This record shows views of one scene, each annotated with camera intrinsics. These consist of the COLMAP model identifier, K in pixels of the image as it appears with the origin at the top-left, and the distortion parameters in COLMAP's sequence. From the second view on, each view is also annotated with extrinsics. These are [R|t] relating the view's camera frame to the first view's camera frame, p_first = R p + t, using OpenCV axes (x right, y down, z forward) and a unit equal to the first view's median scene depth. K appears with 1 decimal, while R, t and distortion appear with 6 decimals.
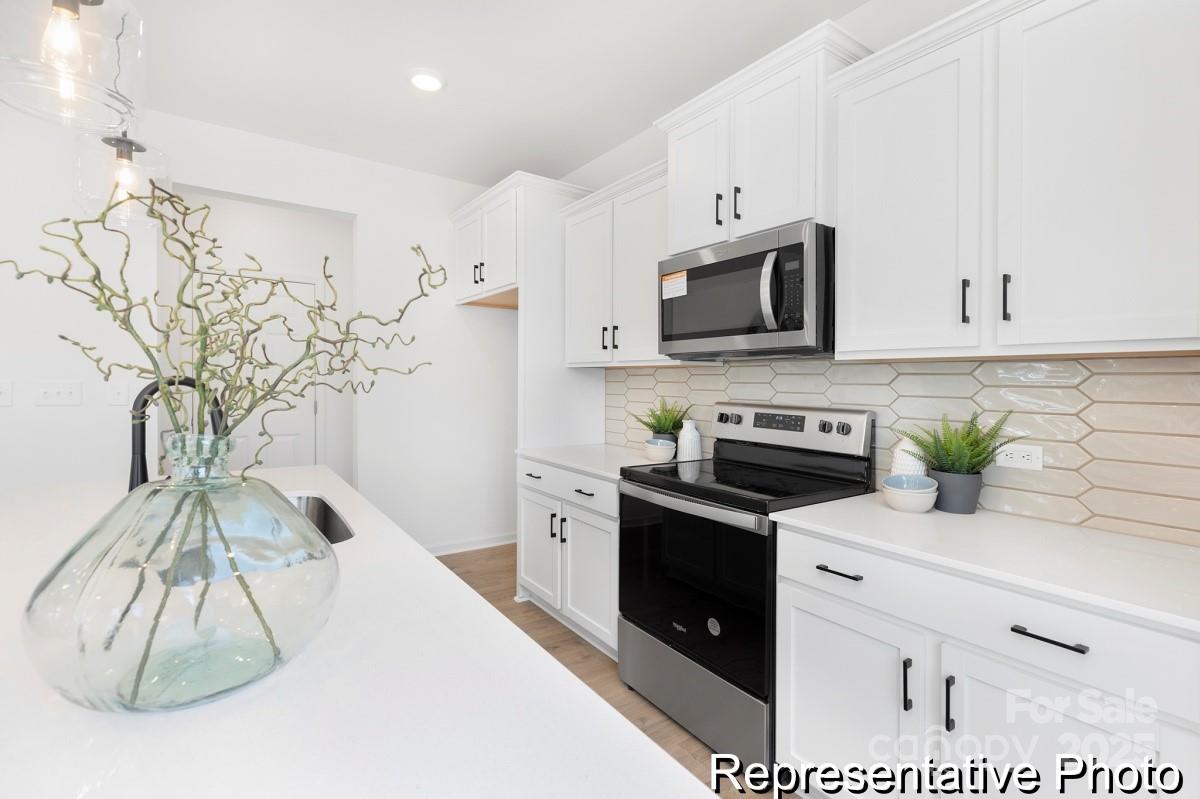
lens RADIAL K [[568.1, 0, 574.4], [0, 568.1, 379.1], [0, 0, 1]] dist [-0.003160, -0.000169]
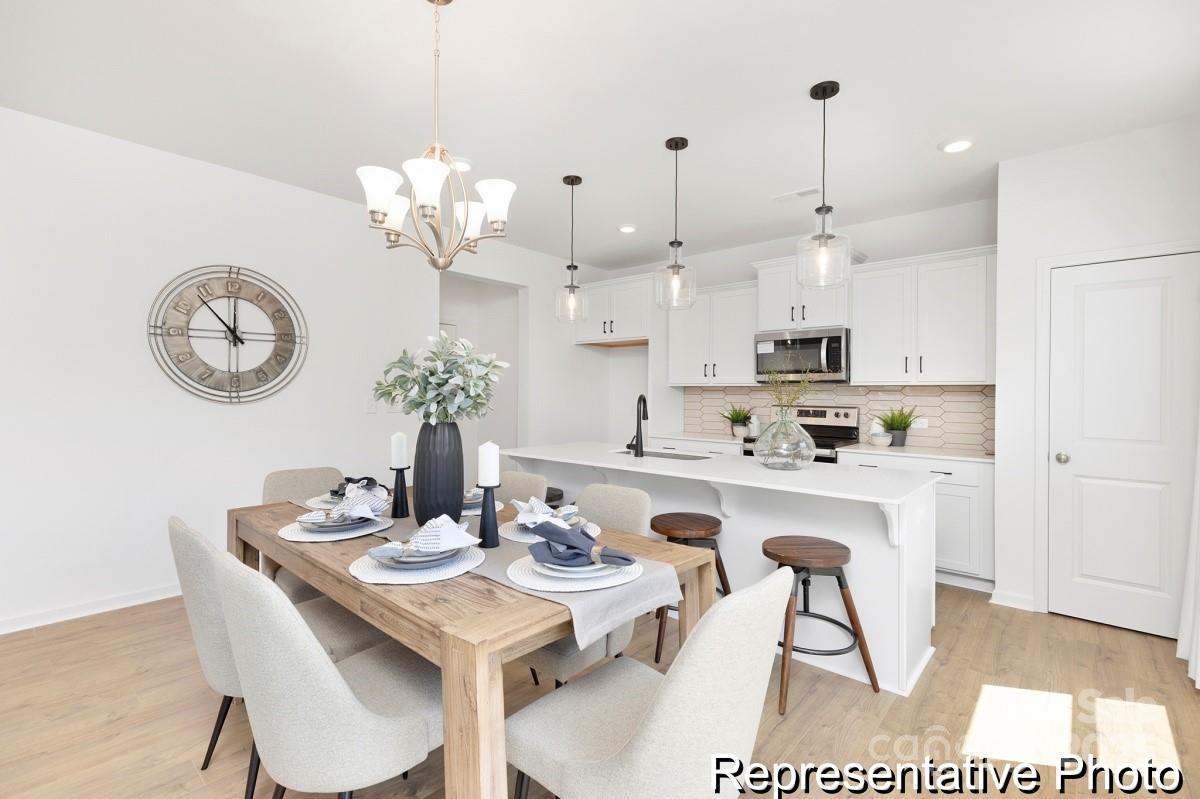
lens RADIAL K [[544.5, 0, 596.9], [0, 544.5, 389.2], [0, 0, 1]] dist [0.001109, 0.000098]
pose [[0.964992, 0.005355, 0.262226, -1.050936], [-0.003306, 0.999960, -0.008254, 0.004627], [-0.262260, 0.007098, 0.964971, -0.828632]]
